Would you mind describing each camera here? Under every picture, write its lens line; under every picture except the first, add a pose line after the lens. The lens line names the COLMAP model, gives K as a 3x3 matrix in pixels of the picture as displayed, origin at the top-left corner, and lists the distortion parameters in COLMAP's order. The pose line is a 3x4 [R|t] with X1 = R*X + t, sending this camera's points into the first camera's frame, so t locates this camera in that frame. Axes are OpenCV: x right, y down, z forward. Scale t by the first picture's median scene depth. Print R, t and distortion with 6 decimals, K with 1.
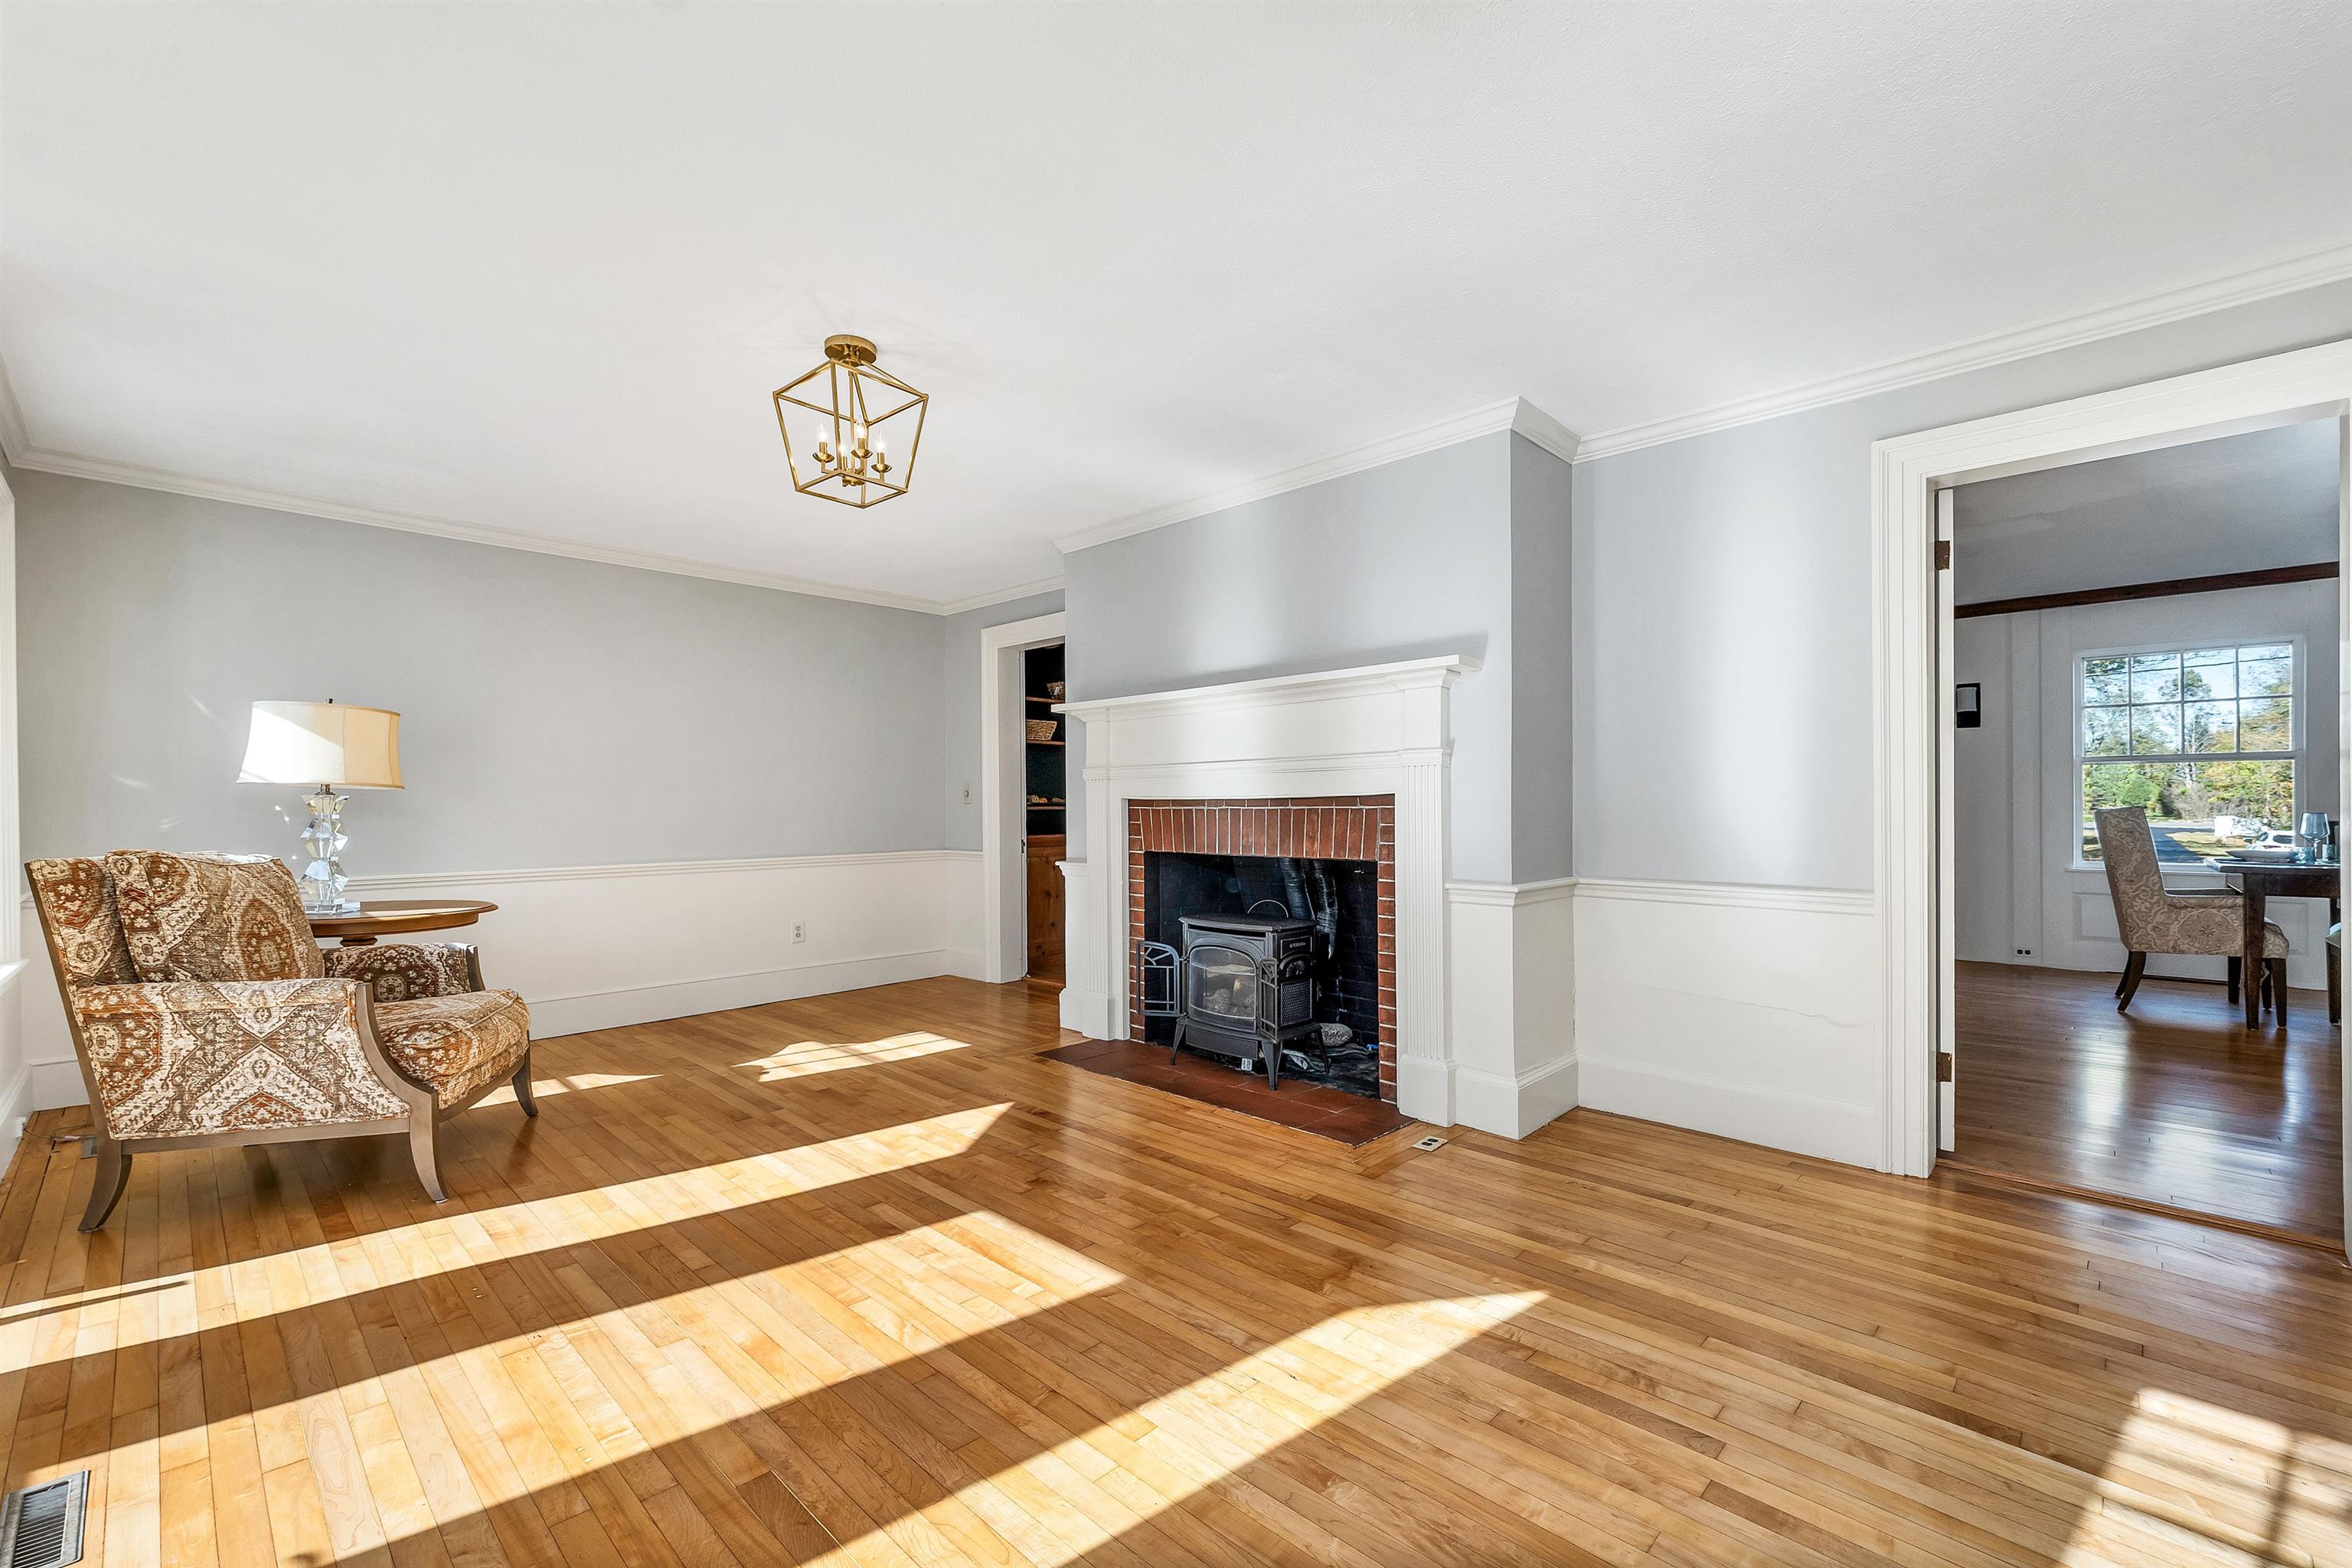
lens RADIAL K [[970.3, 0, 1187.4], [0, 970.3, 805.6], [0, 0, 1]] dist [-0.013774, 0.000207]
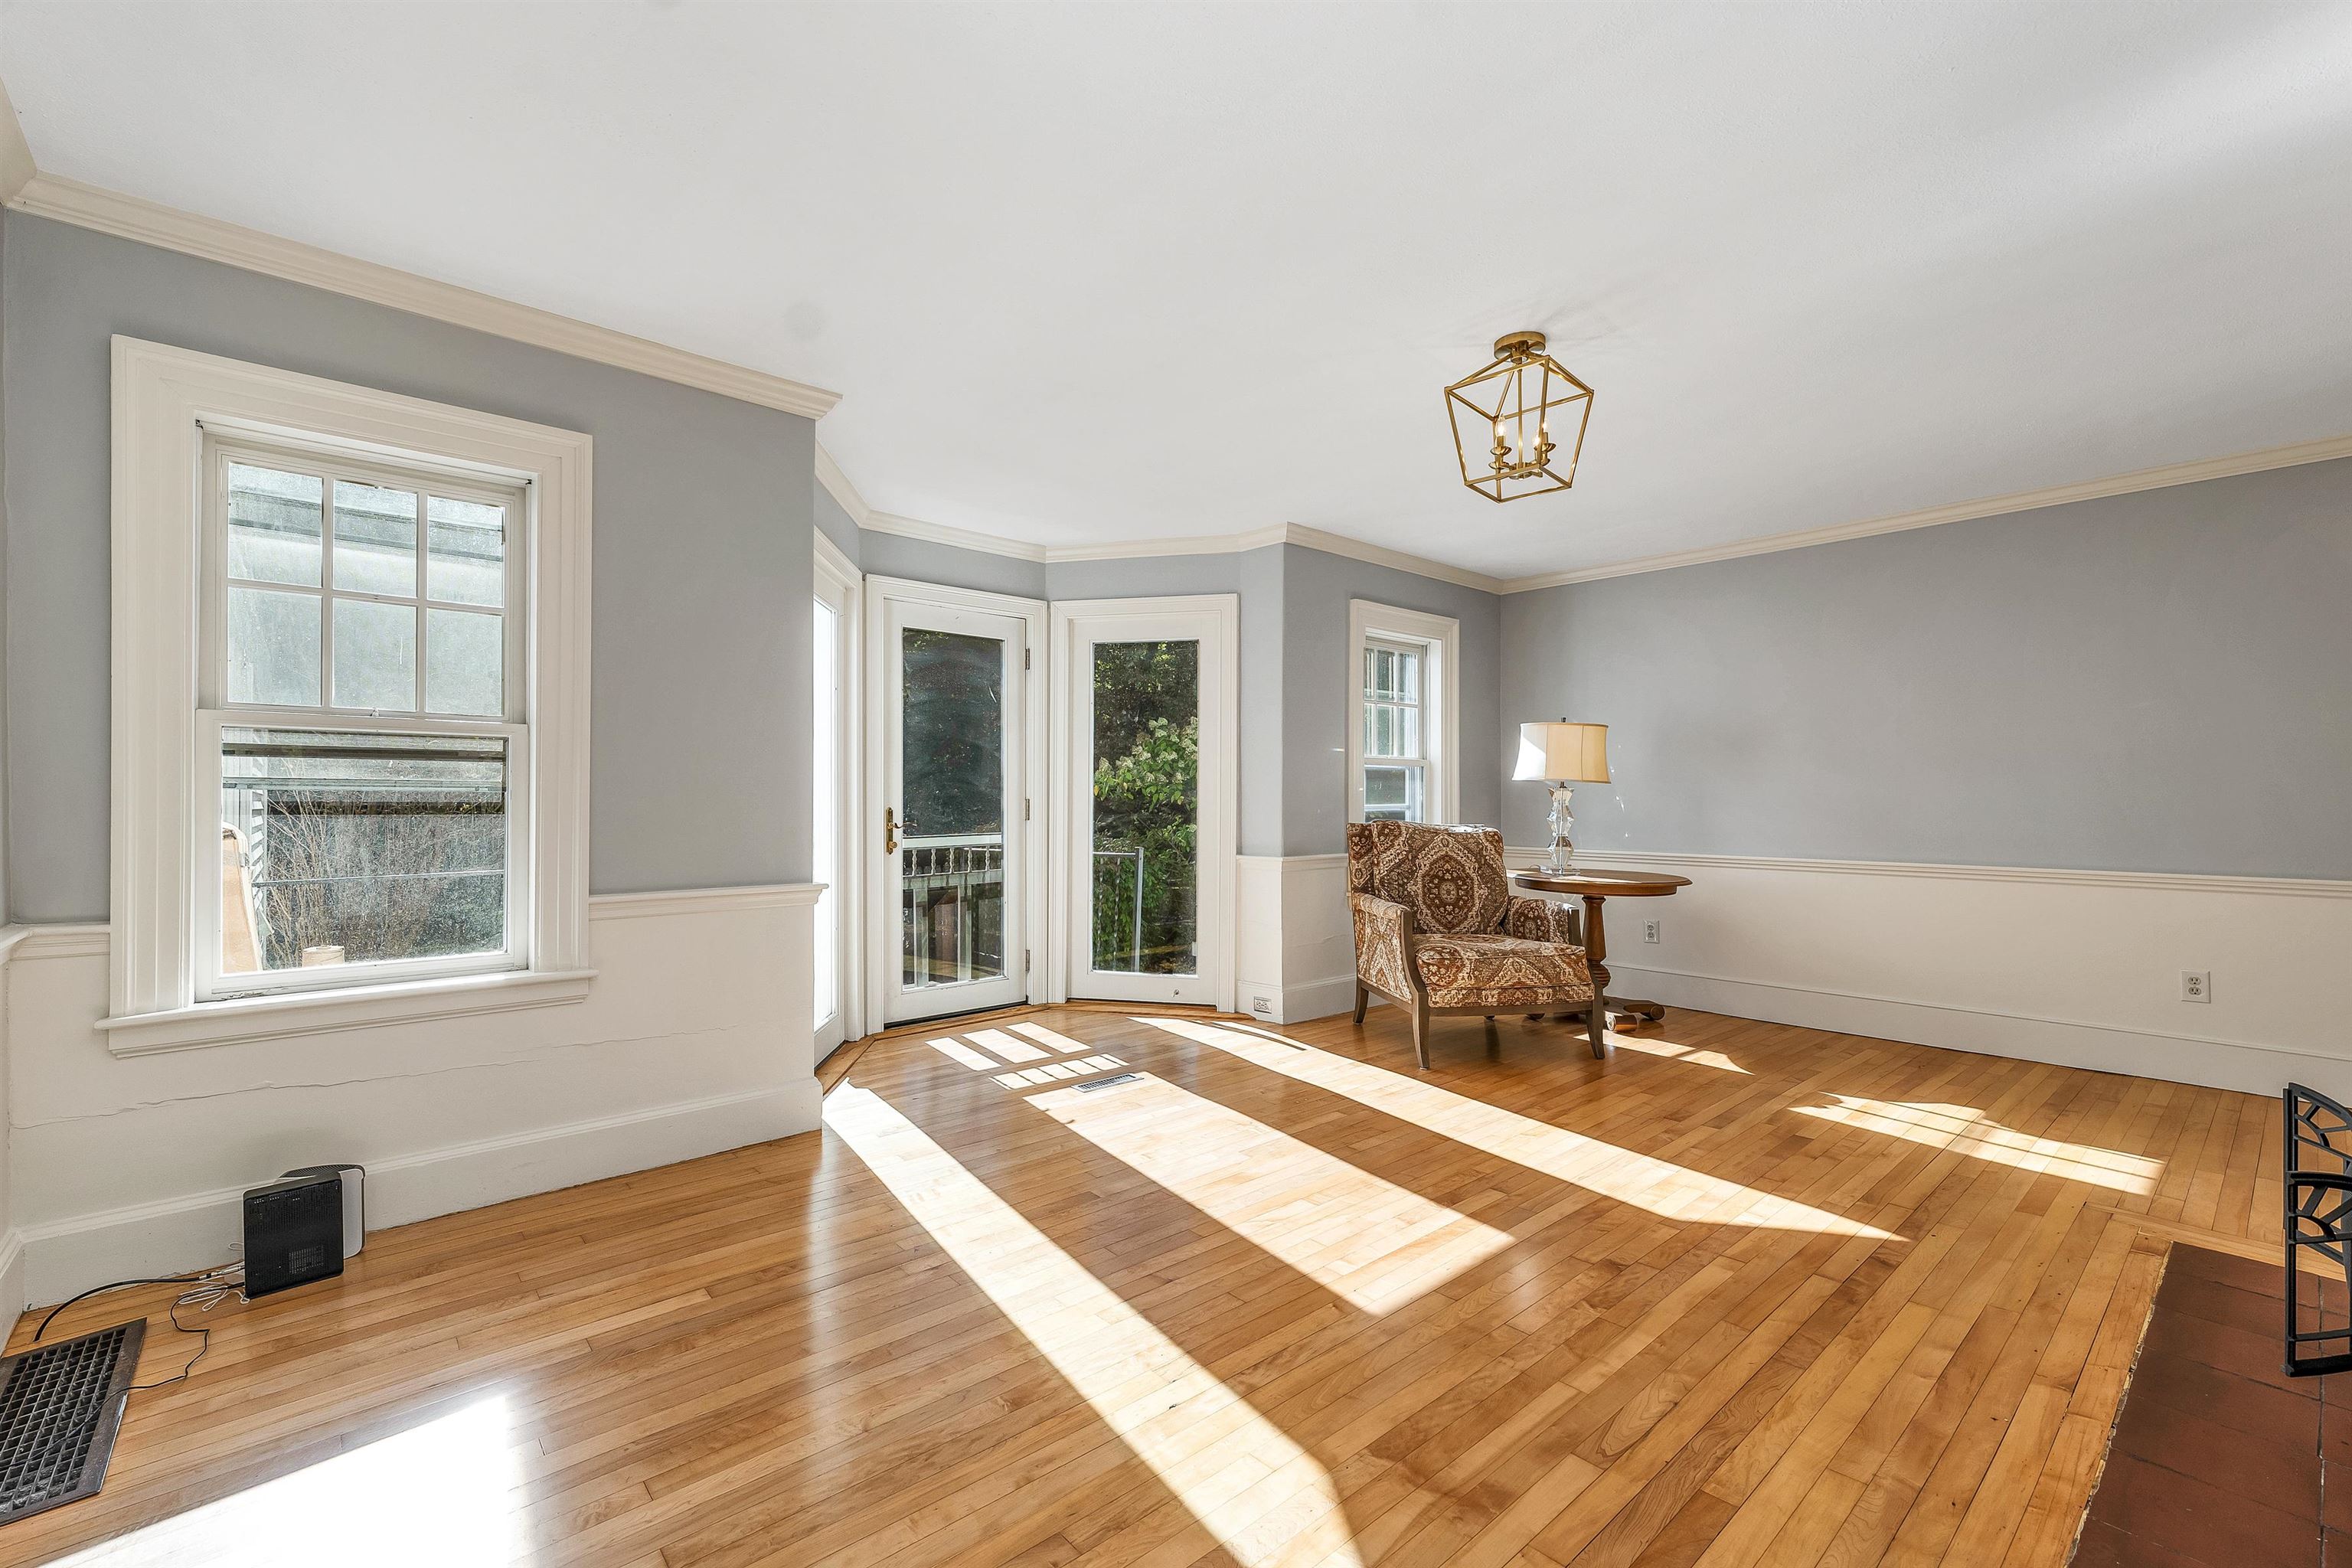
lens RADIAL K [[1004.3, 0, 1182.8], [0, 1004.3, 791.5], [0, 0, 1]] dist [0.000762, 0.000220]
pose [[-0.091186, -0.001524, -0.995833, 0.713145], [-0.002757, 0.999995, -0.001278, -0.003415], [0.995830, 0.002629, -0.091190, 0.718252]]
